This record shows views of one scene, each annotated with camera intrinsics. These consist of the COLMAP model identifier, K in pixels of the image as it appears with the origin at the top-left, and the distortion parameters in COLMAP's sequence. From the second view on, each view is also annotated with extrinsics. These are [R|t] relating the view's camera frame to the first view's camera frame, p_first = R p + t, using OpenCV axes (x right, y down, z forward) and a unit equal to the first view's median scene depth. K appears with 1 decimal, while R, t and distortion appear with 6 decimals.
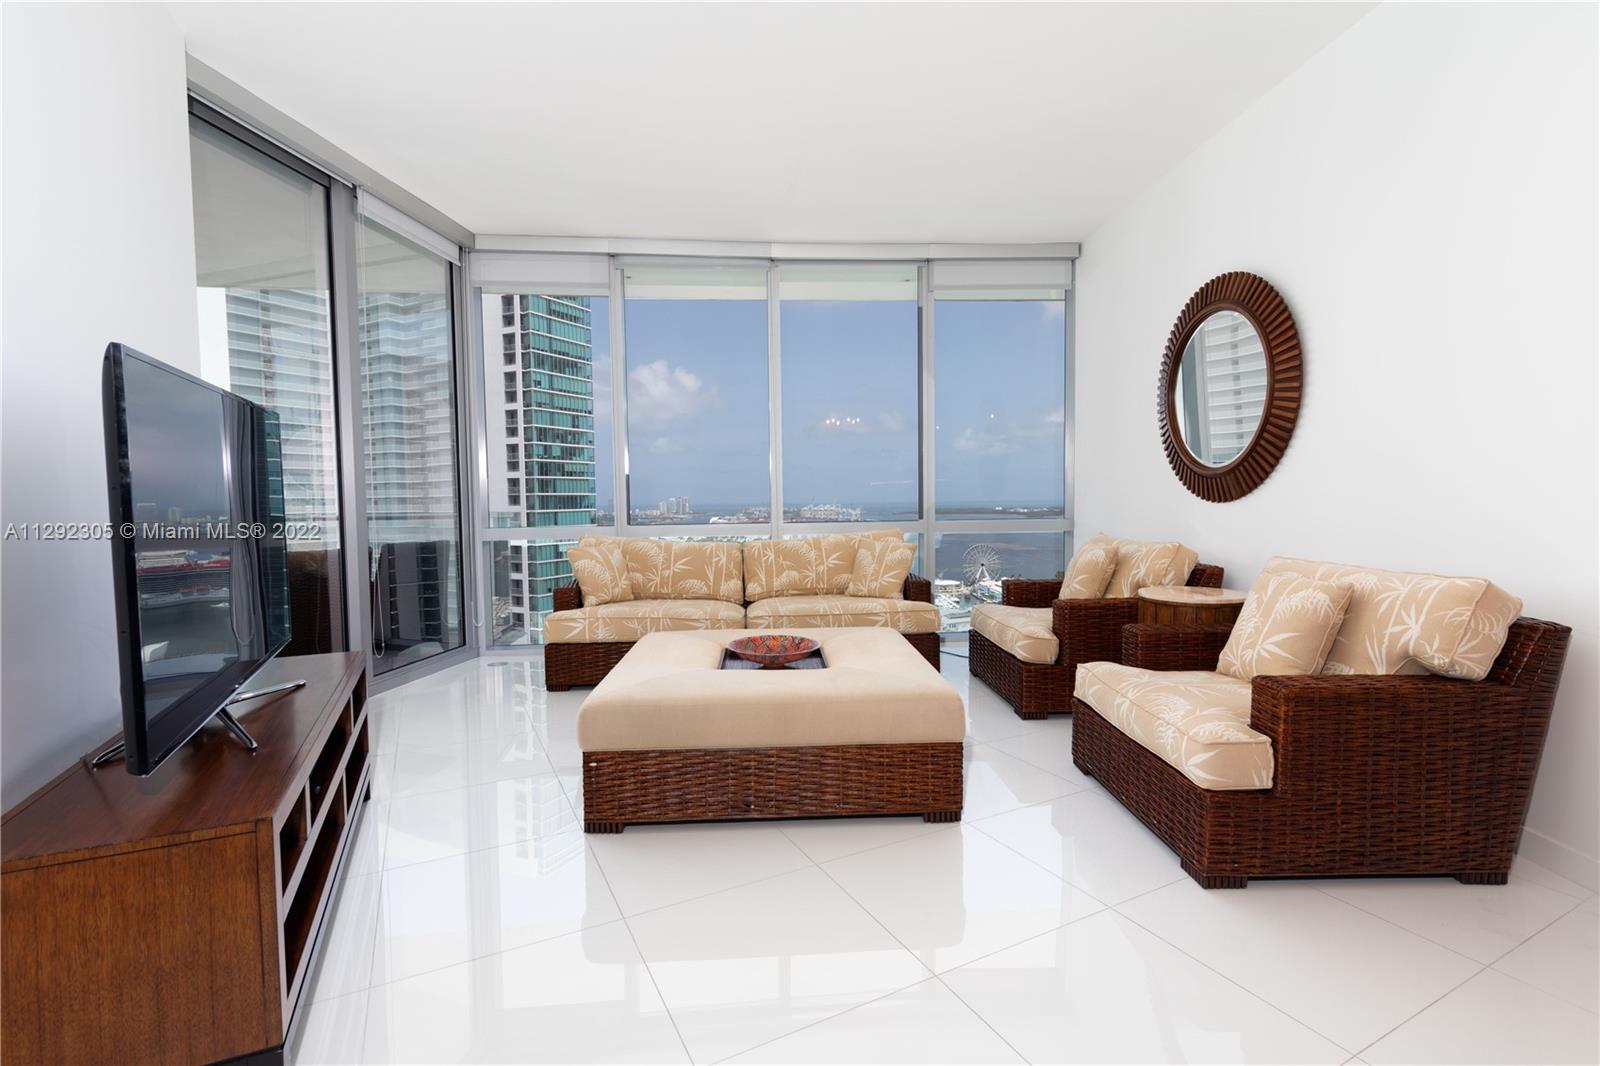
lens RADIAL K [[736.2, 0, 786.2], [0, 736.2, 520.7], [0, 0, 1]] dist [-0.002831, 0.000592]
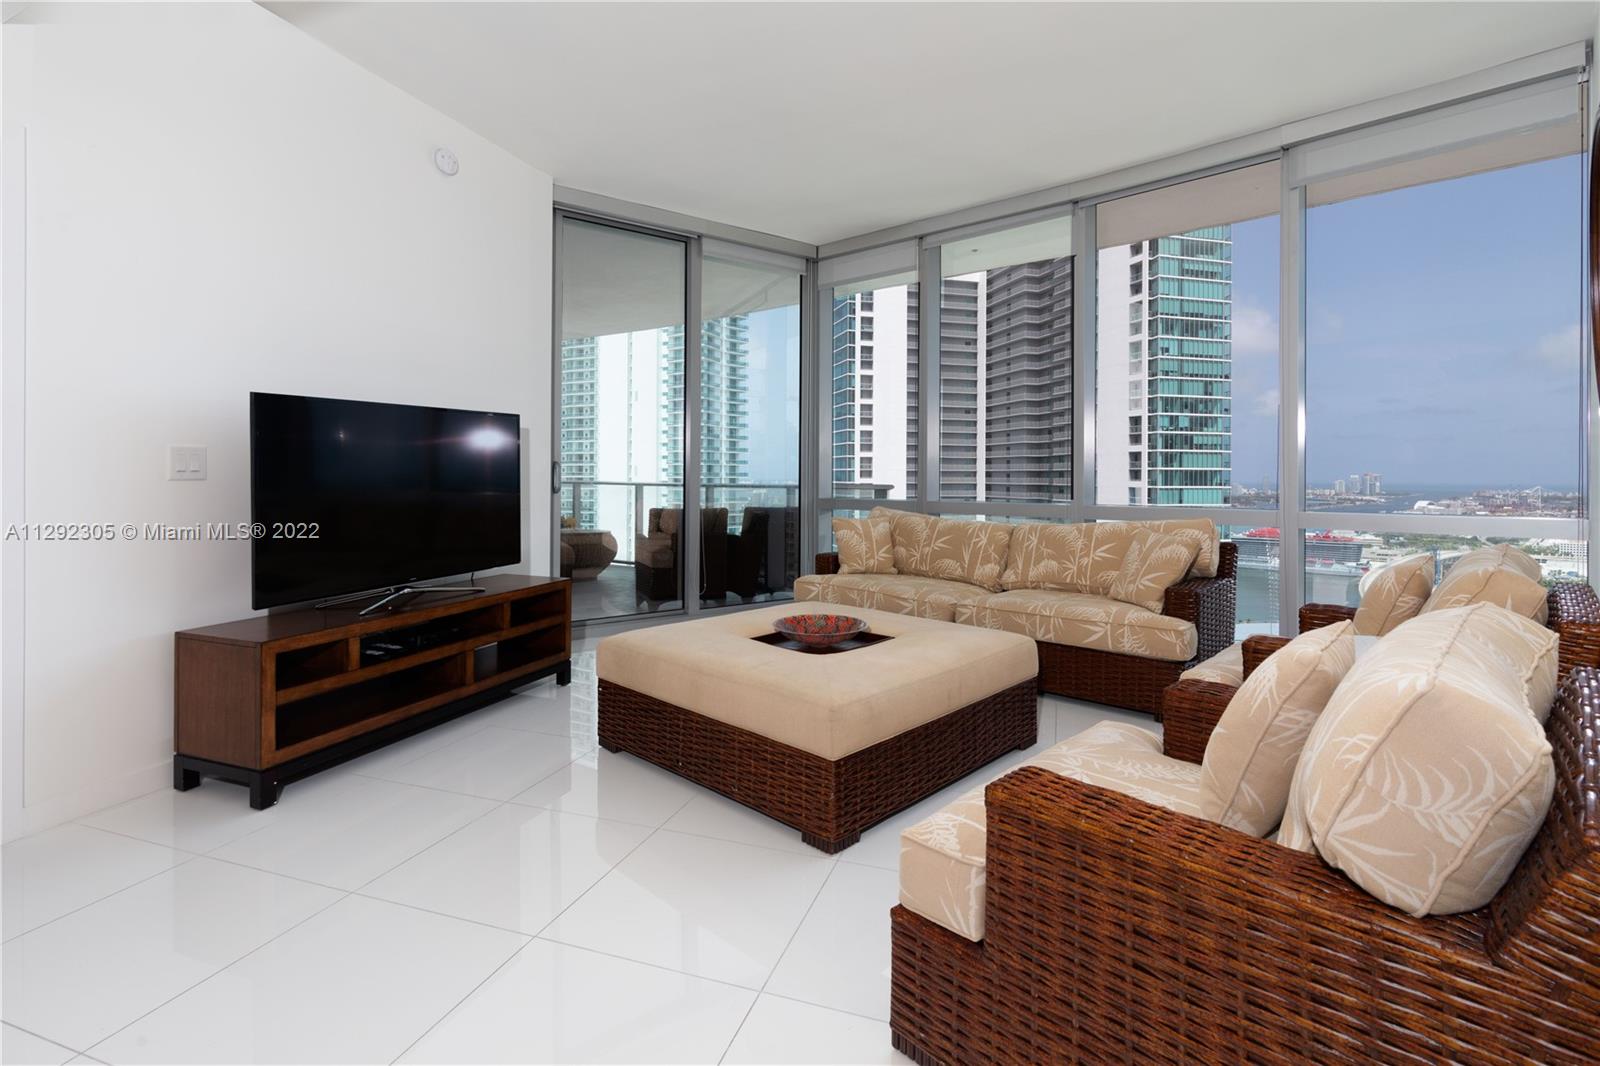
lens RADIAL K [[736.2, 0, 774.9], [0, 736.2, 461.0], [0, 0, 1]] dist [-0.002831, 0.000592]
pose [[0.689597, -0.000028, -0.724193, 0.408197], [-0.033043, 0.998957, -0.031504, -0.010078], [0.723439, 0.045655, 0.688877, 0.171325]]
